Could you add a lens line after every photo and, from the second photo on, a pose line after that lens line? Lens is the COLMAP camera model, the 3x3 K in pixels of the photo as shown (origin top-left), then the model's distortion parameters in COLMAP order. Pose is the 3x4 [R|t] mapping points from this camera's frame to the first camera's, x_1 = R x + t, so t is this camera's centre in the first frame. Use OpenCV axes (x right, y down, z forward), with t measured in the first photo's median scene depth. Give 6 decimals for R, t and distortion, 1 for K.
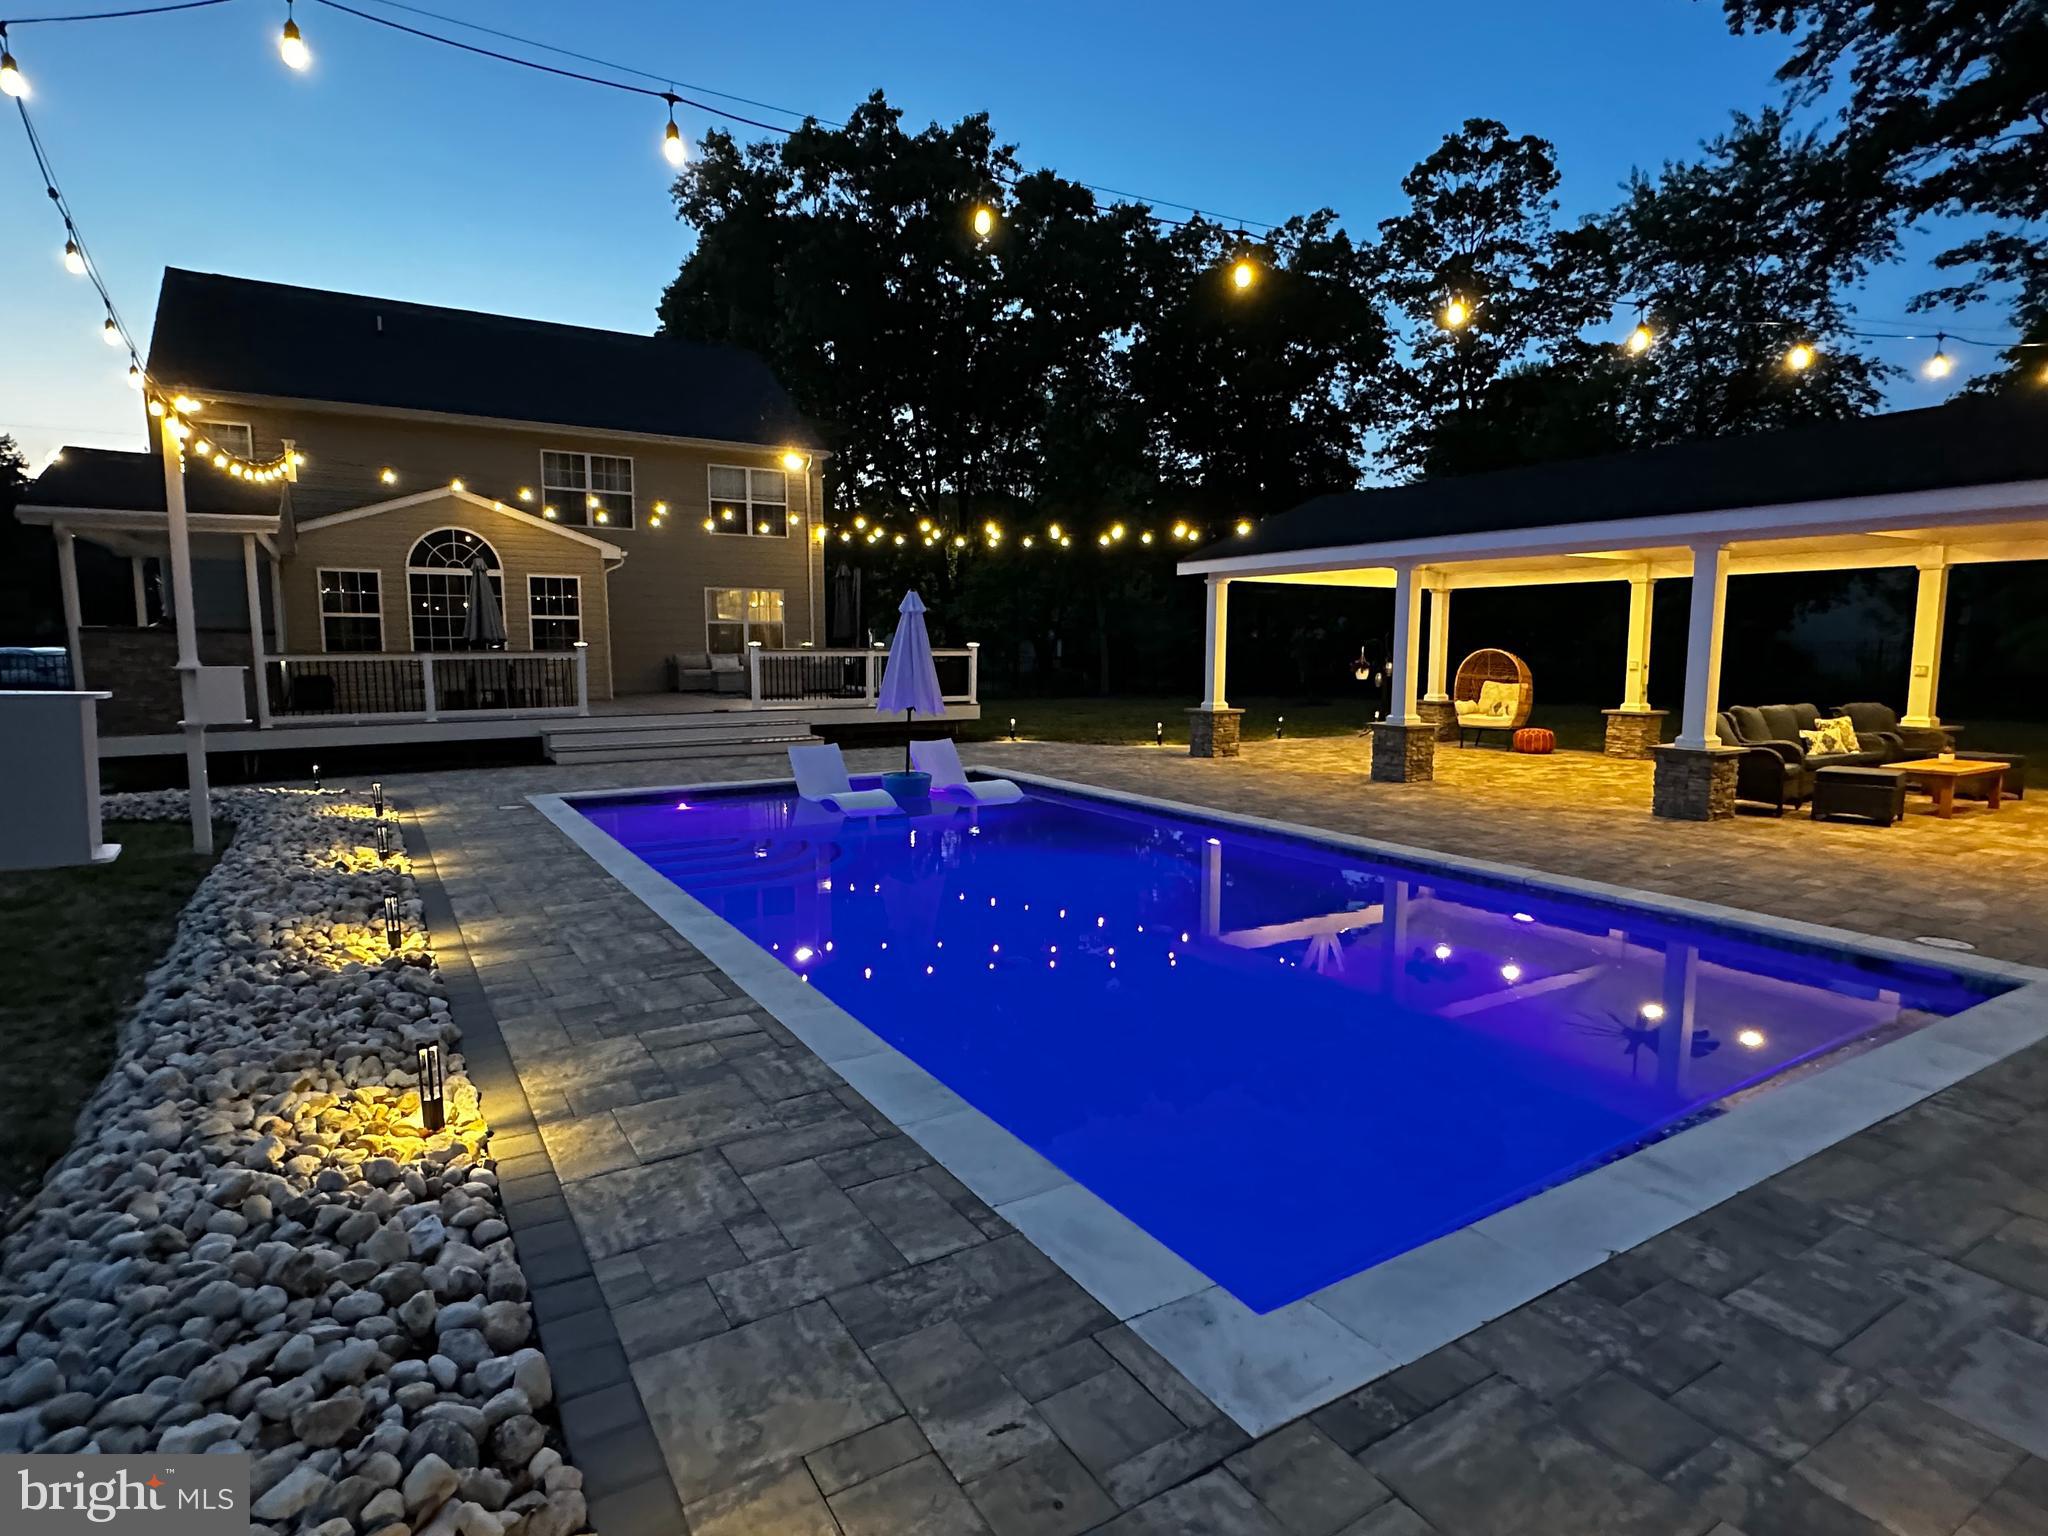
lens RADIAL K [[1086.7, 0, 1018.0], [0, 1086.7, 773.0], [0, 0, 1]] dist [-0.001454, -0.000225]
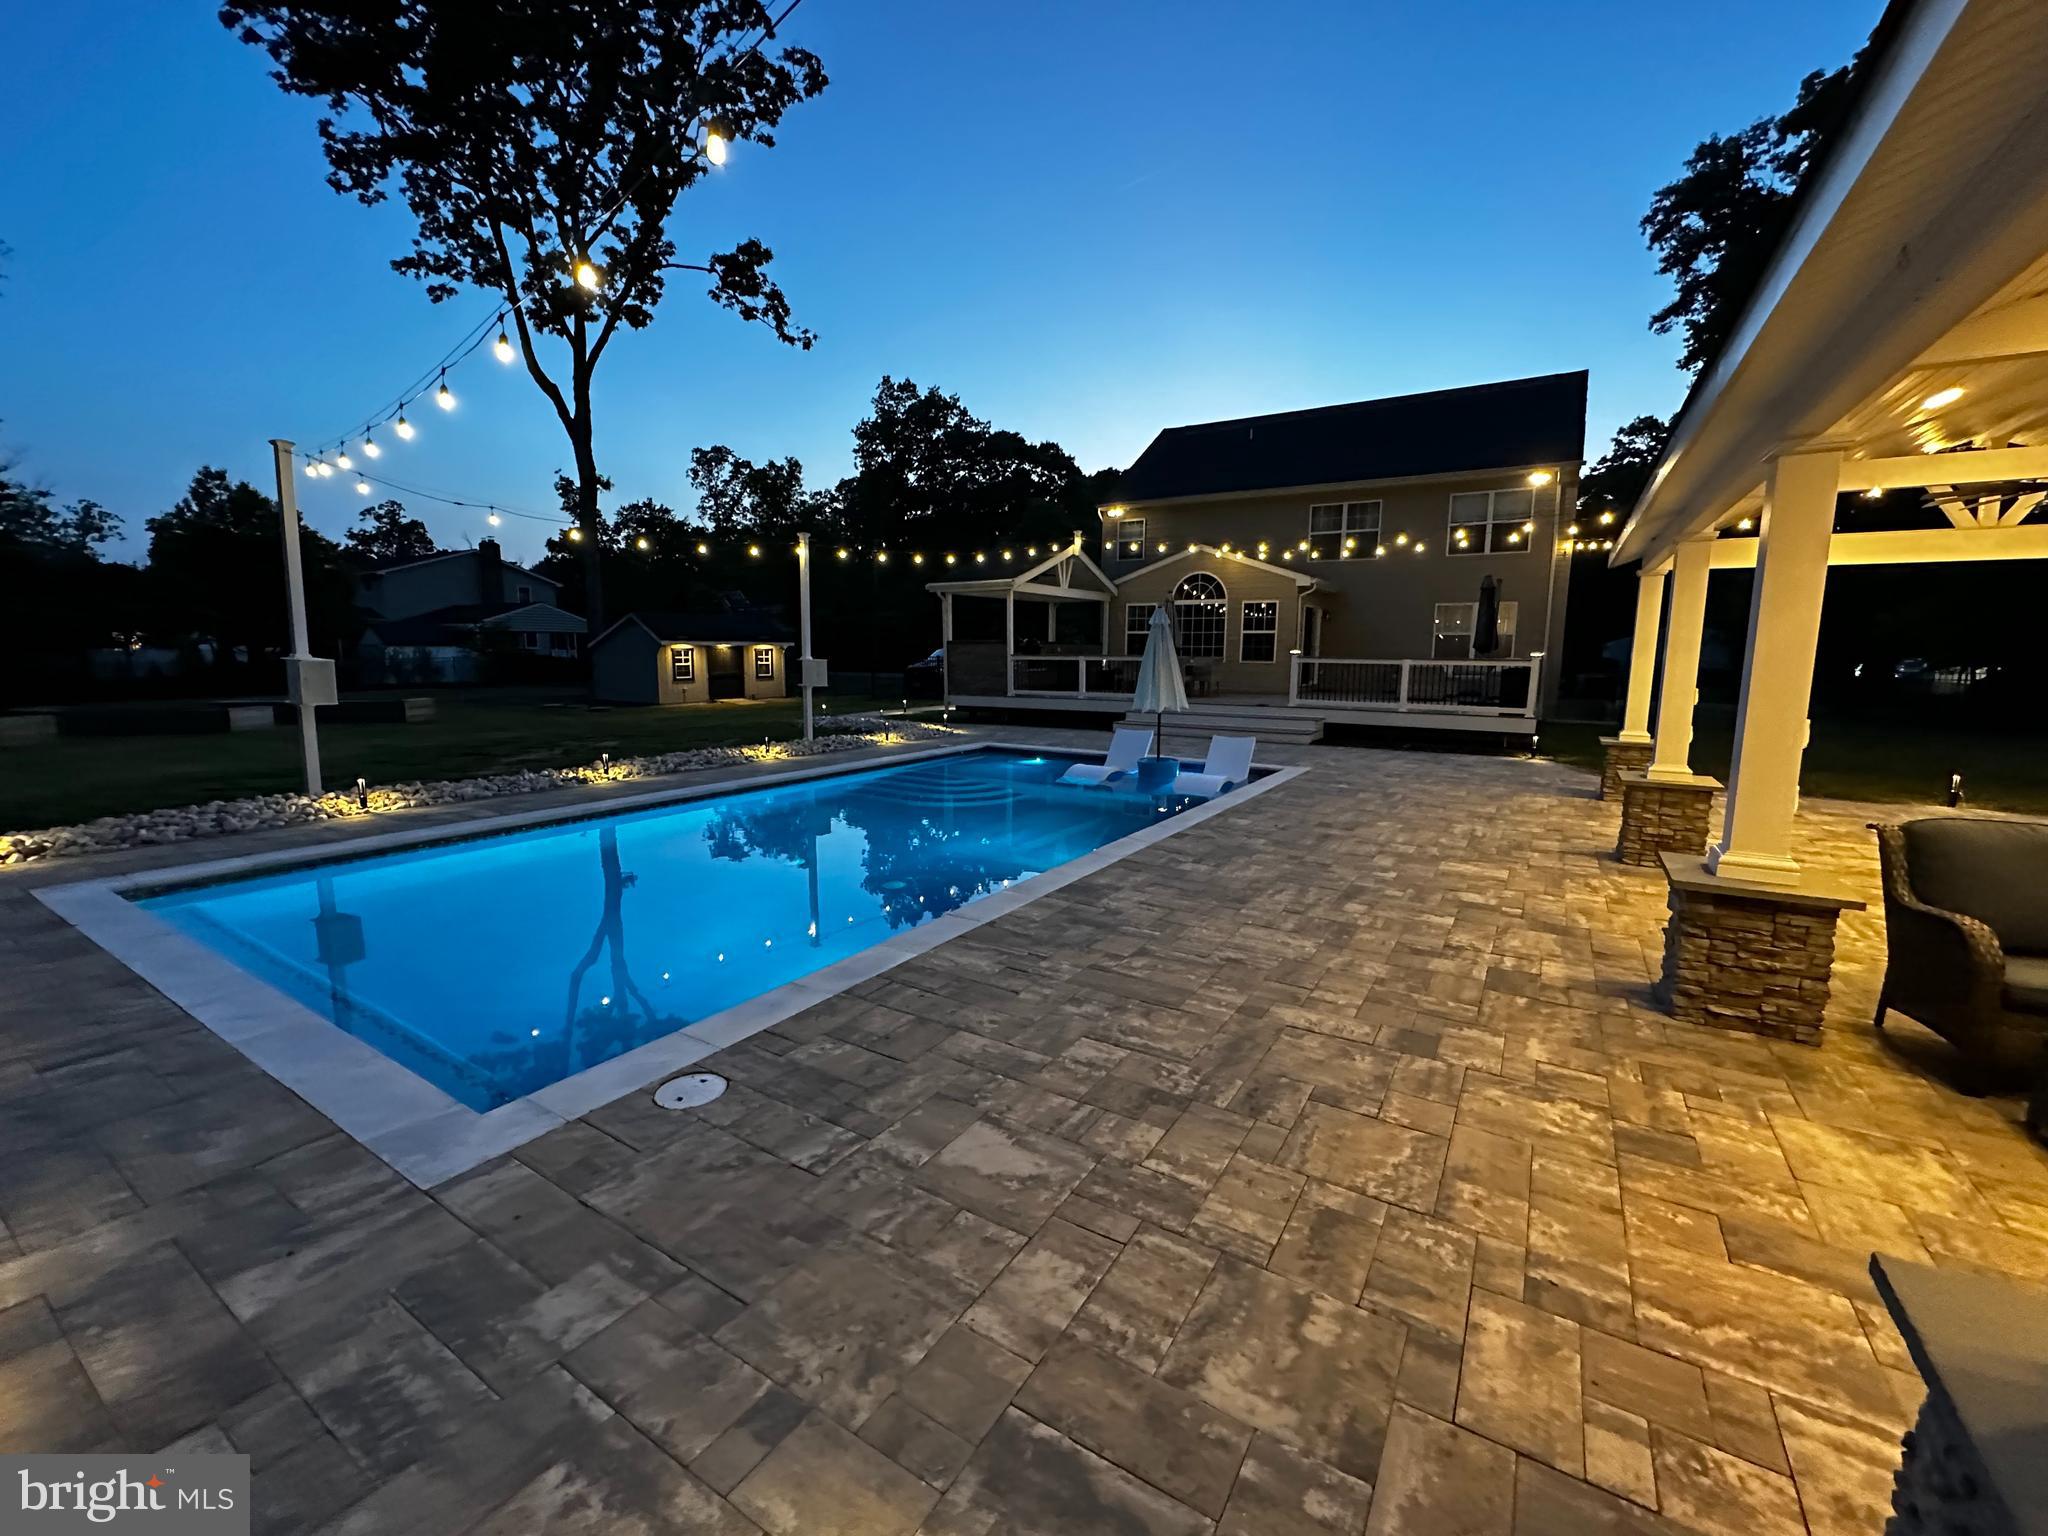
lens RADIAL K [[837.7, 0, 1018.6], [0, 837.7, 762.9], [0, 0, 1]] dist [-0.001965, -0.000019]
pose [[0.439703, 0.125224, -0.889371, 0.647912], [-0.114142, 0.989995, 0.082960, -0.053795], [0.890861, 0.065037, 0.449597, 0.436564]]
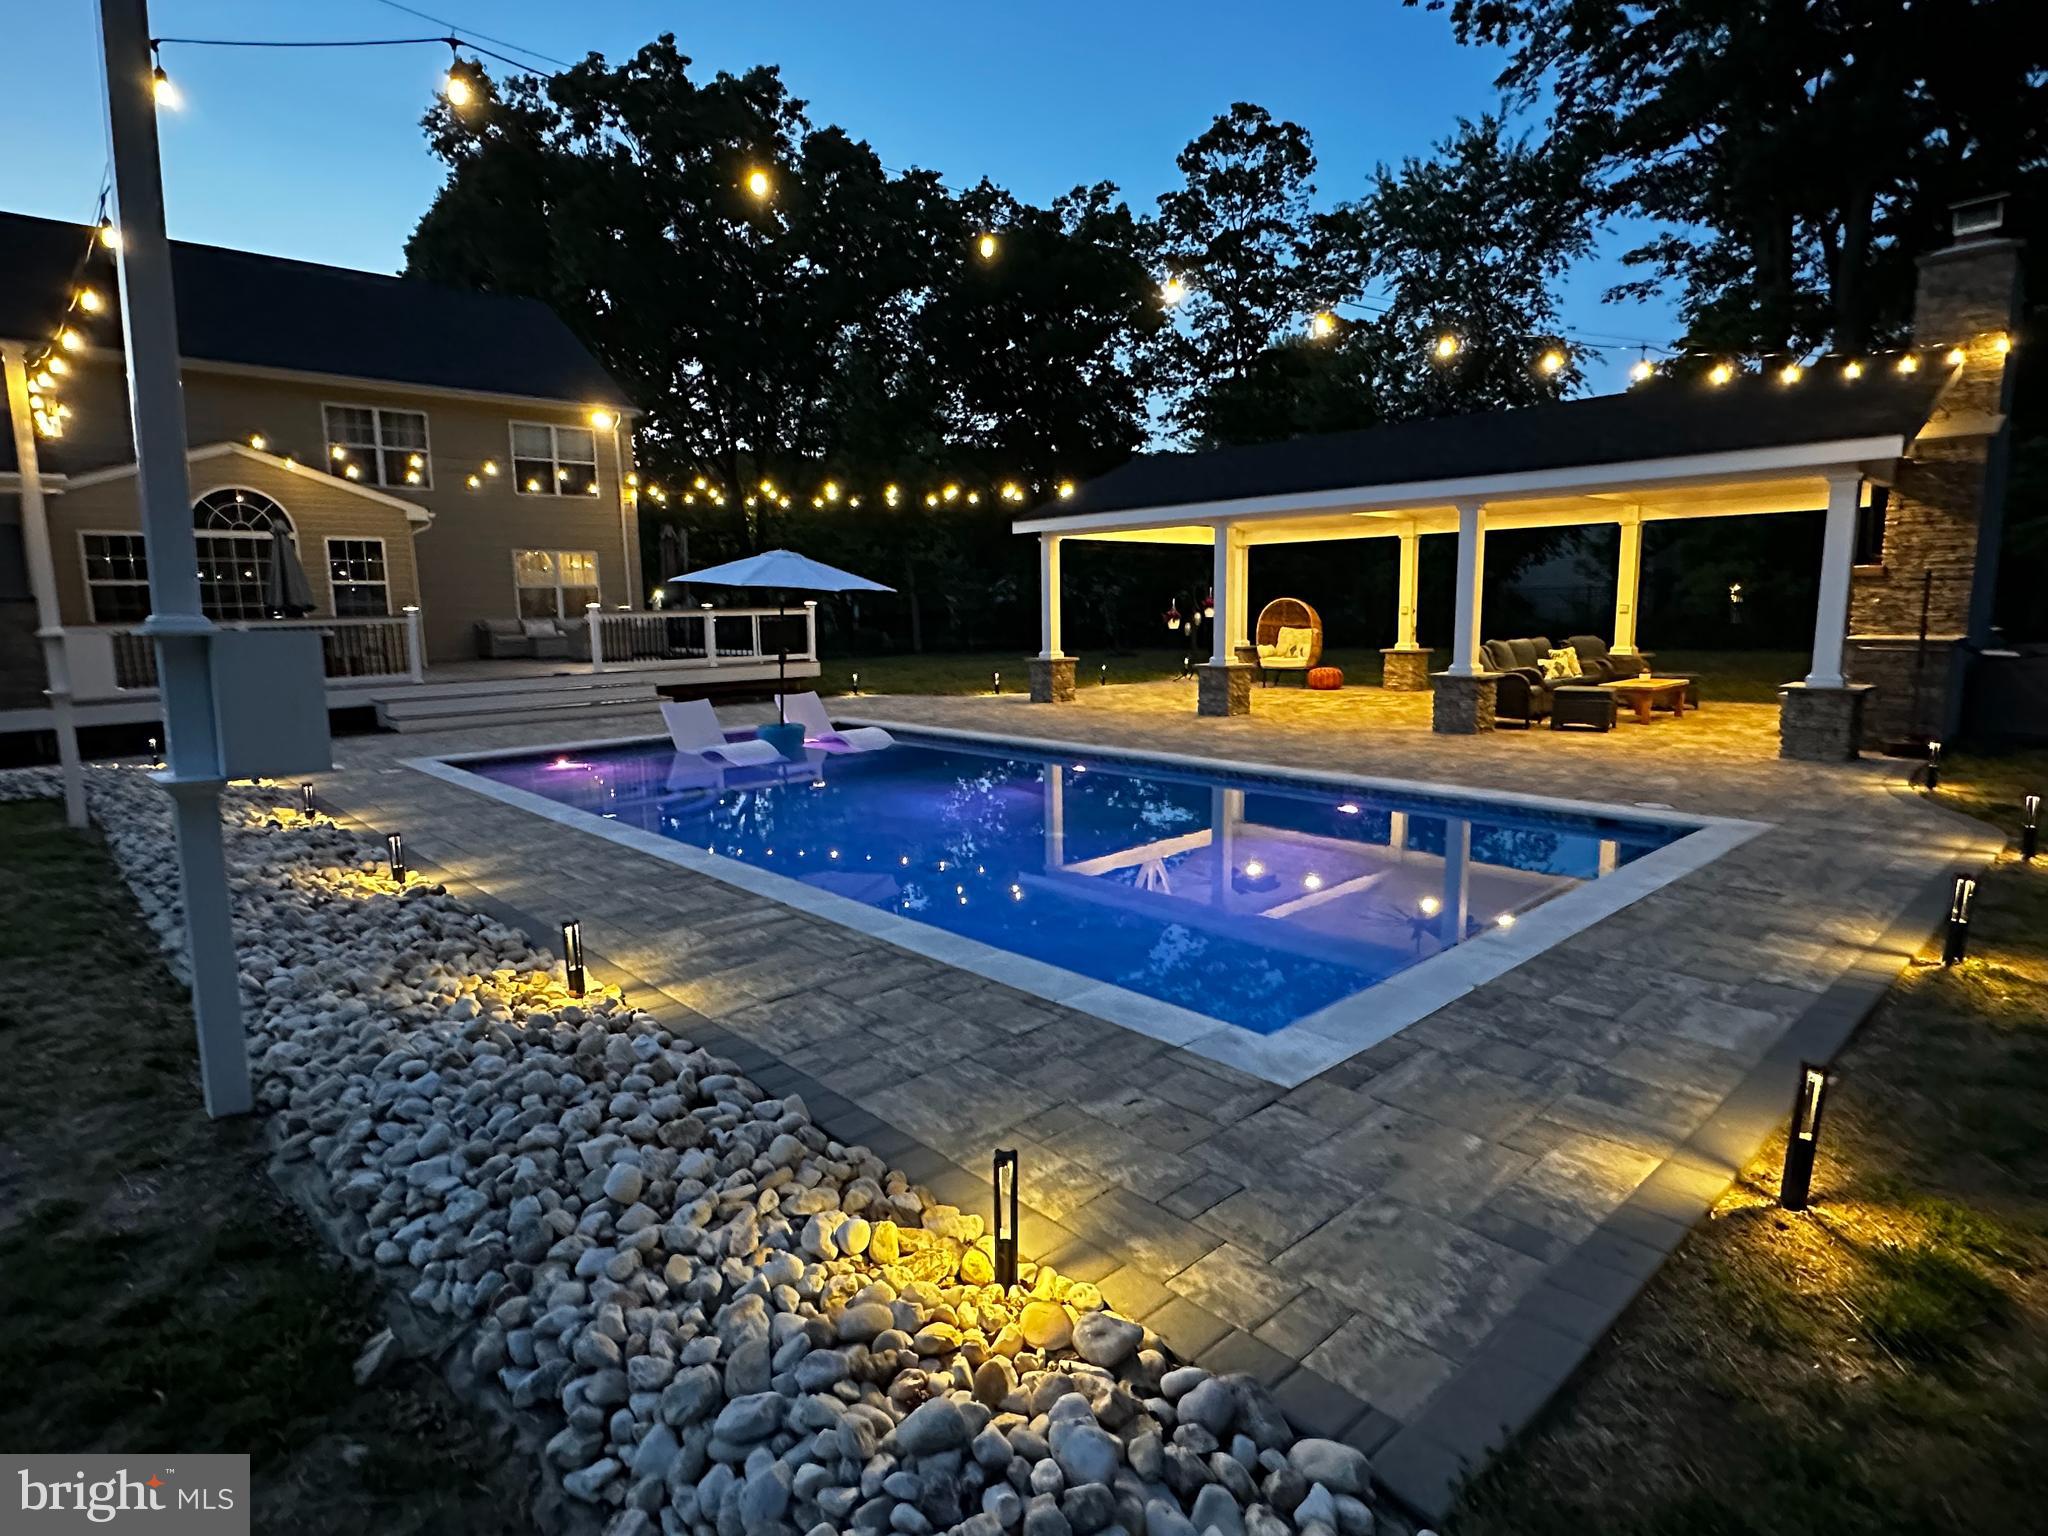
lens RADIAL K [[1086.7, 0, 1019.5], [0, 1086.7, 771.5], [0, 0, 1]] dist [-0.001454, -0.000225]
pose [[0.980807, -0.046830, 0.189274, -0.076042], [0.040493, 0.998487, 0.037212, 0.015724], [-0.190731, -0.028833, 0.981219, -0.075780]]
